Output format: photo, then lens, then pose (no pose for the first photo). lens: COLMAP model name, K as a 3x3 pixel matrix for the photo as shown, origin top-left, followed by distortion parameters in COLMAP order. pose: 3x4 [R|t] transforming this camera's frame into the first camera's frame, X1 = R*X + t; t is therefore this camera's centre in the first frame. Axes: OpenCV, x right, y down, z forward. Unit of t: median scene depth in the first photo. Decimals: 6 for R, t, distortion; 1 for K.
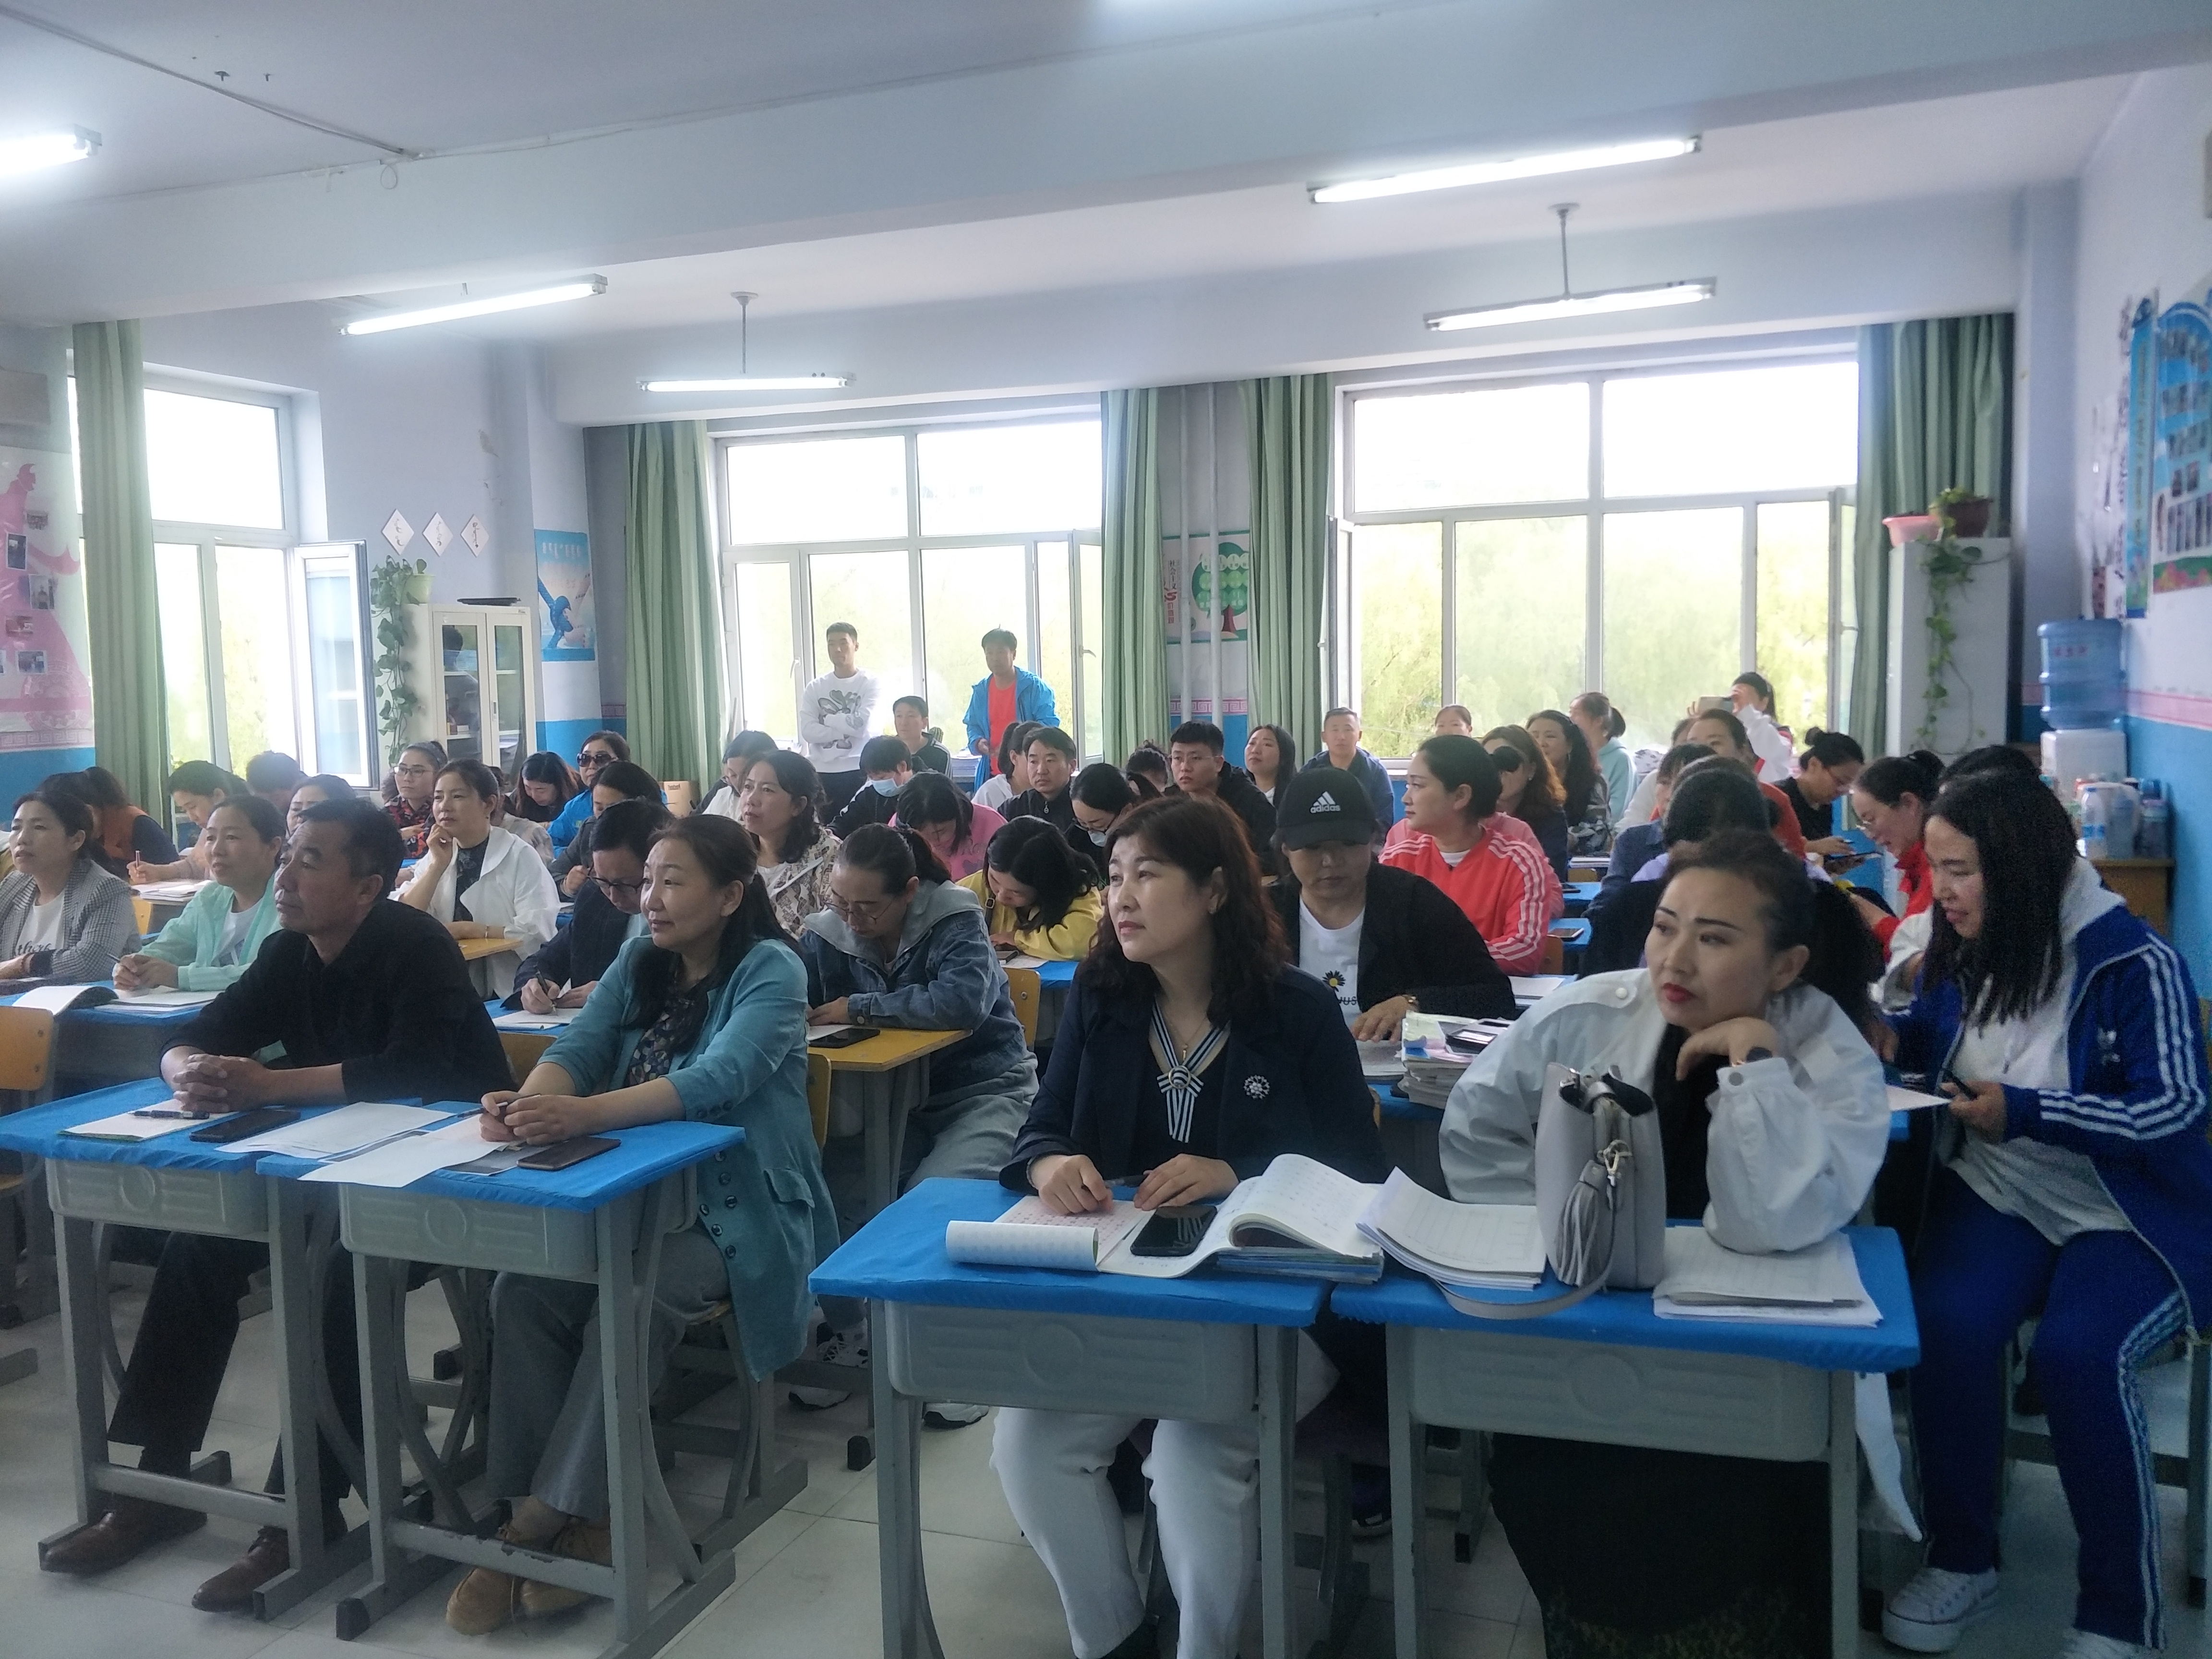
lens RADIAL K [[1789.4, 0, 1105.7], [0, 1789.4, 792.7], [0, 0, 1]] dist [0.123043, -0.210358]
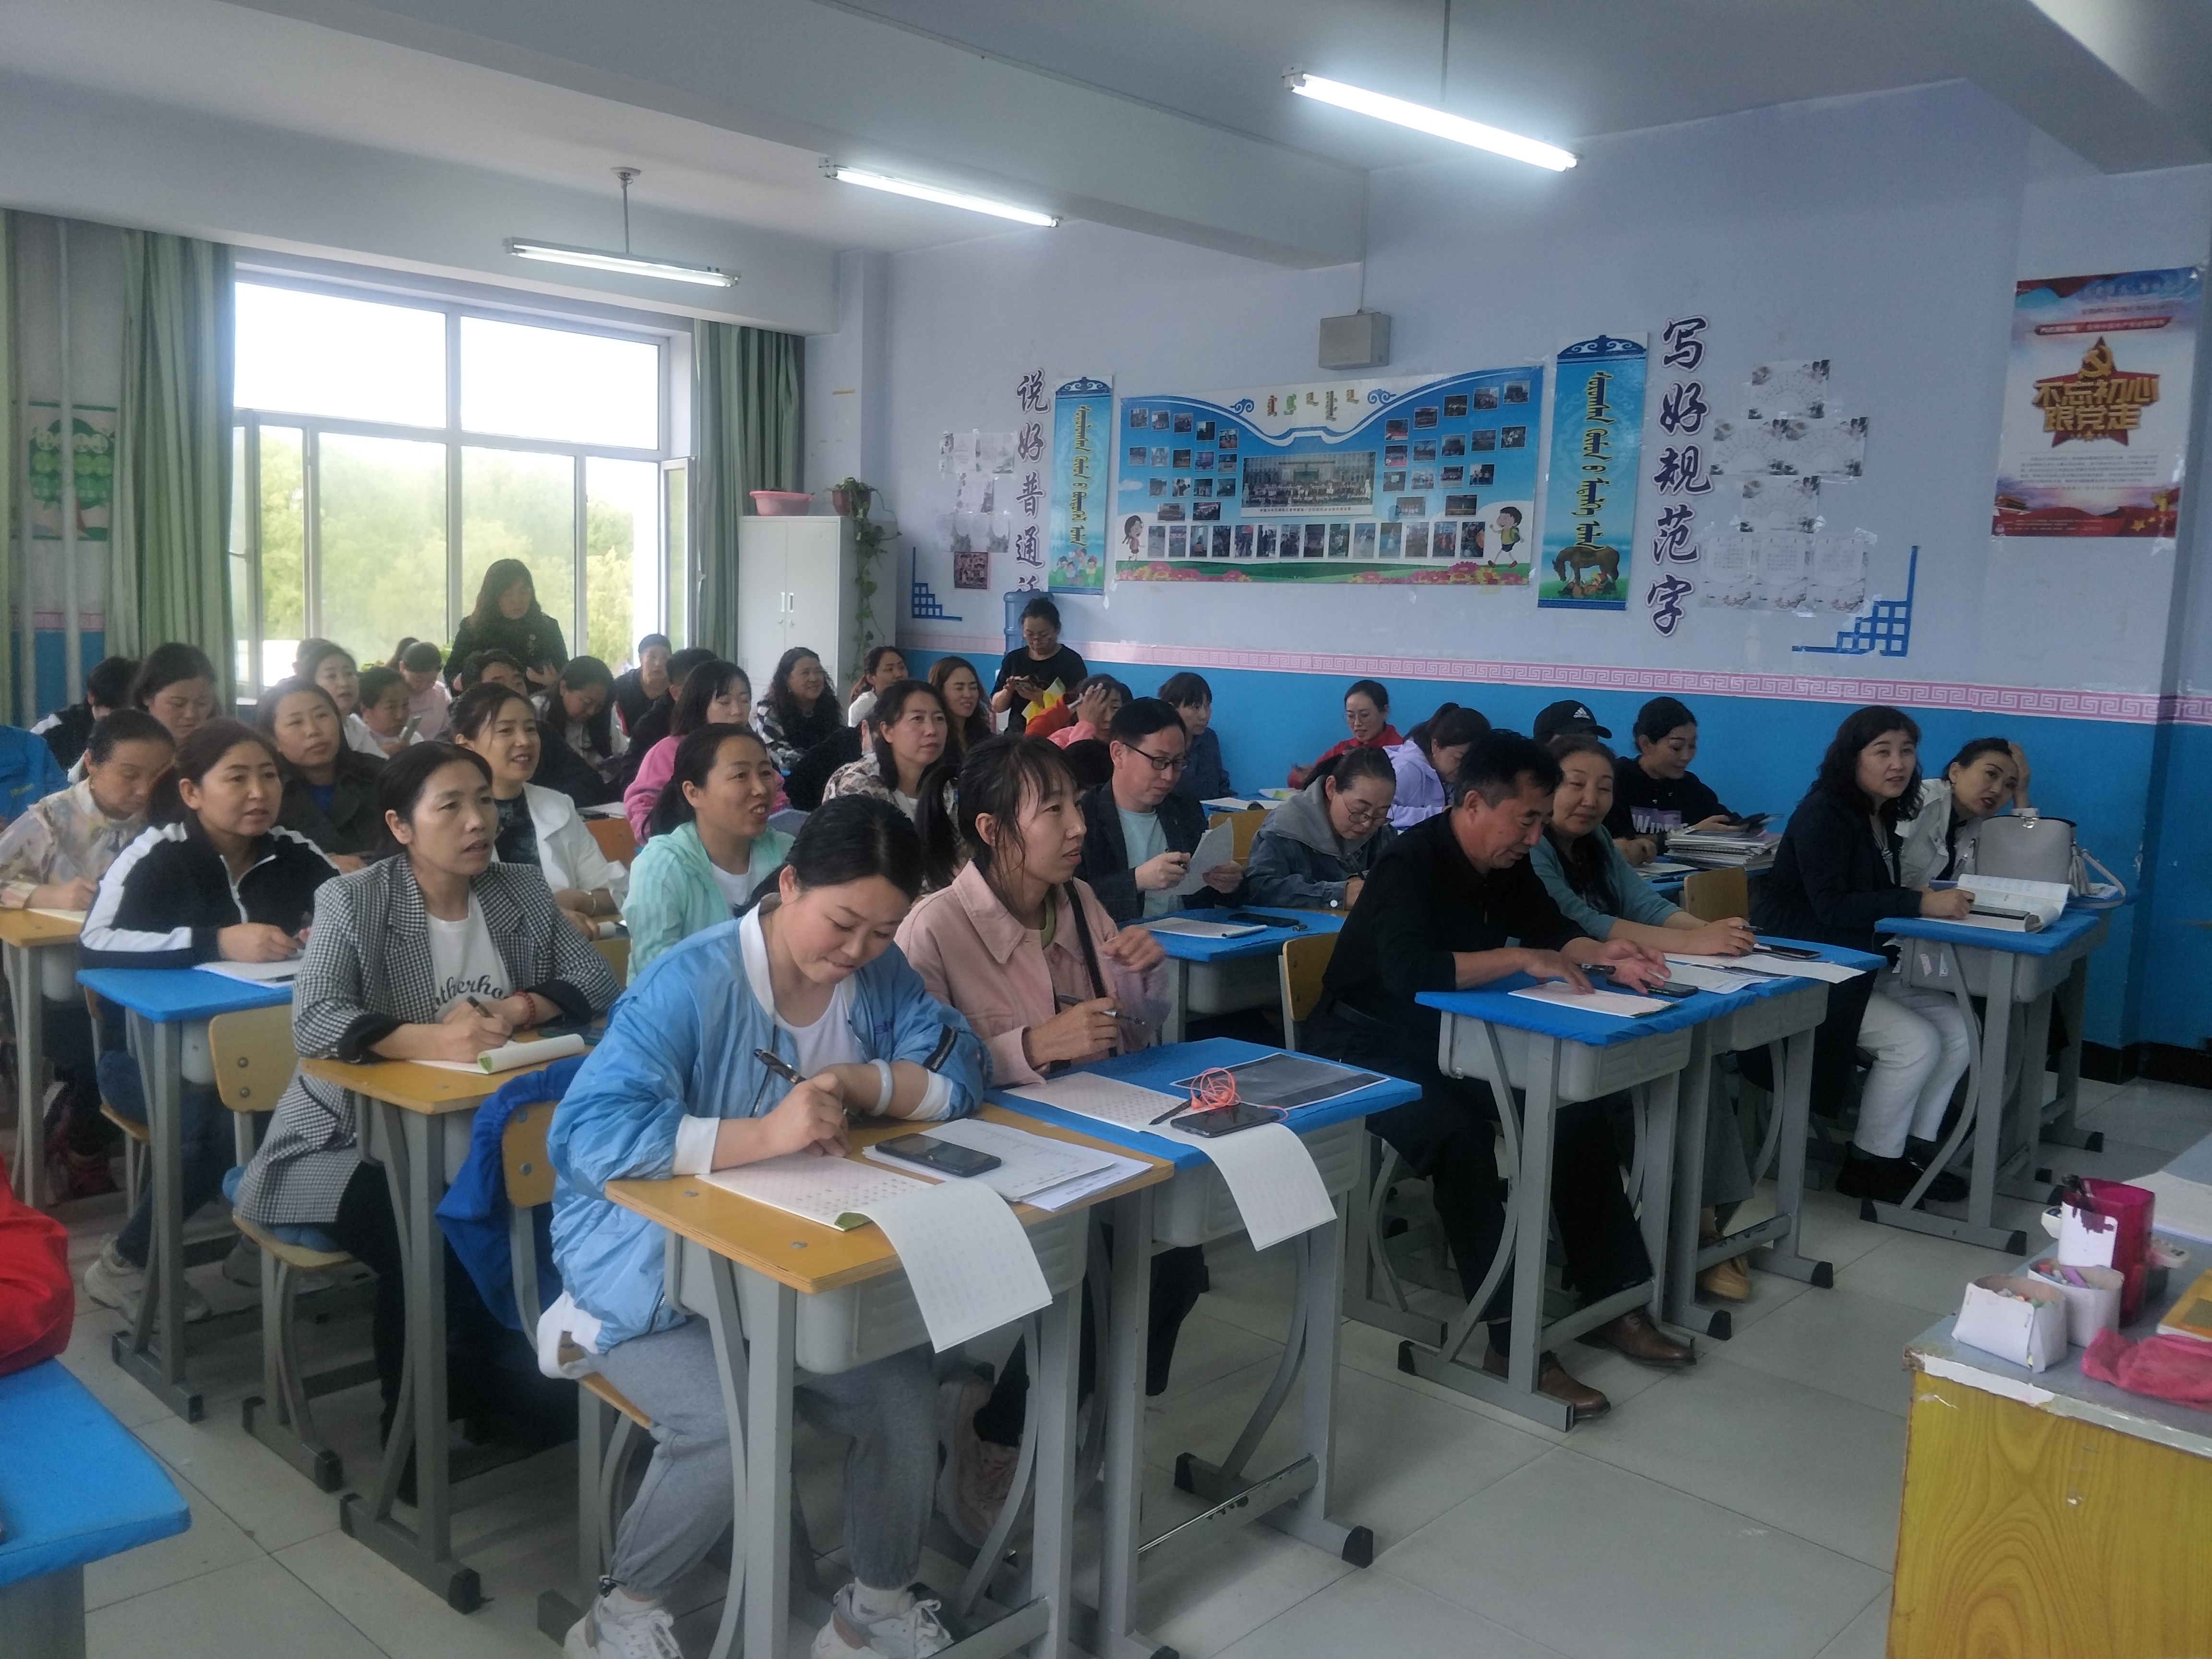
lens RADIAL K [[1834.4, 0, 1106.0], [0, 1834.4, 829.5], [0, 0, 1]] dist [0.004976, 0.003666]
pose [[0.375039, -0.080235, 0.923530, -1.393899], [0.016349, 0.996665, 0.079950, -0.037870], [-0.926865, -0.014885, 0.375099, 0.680641]]
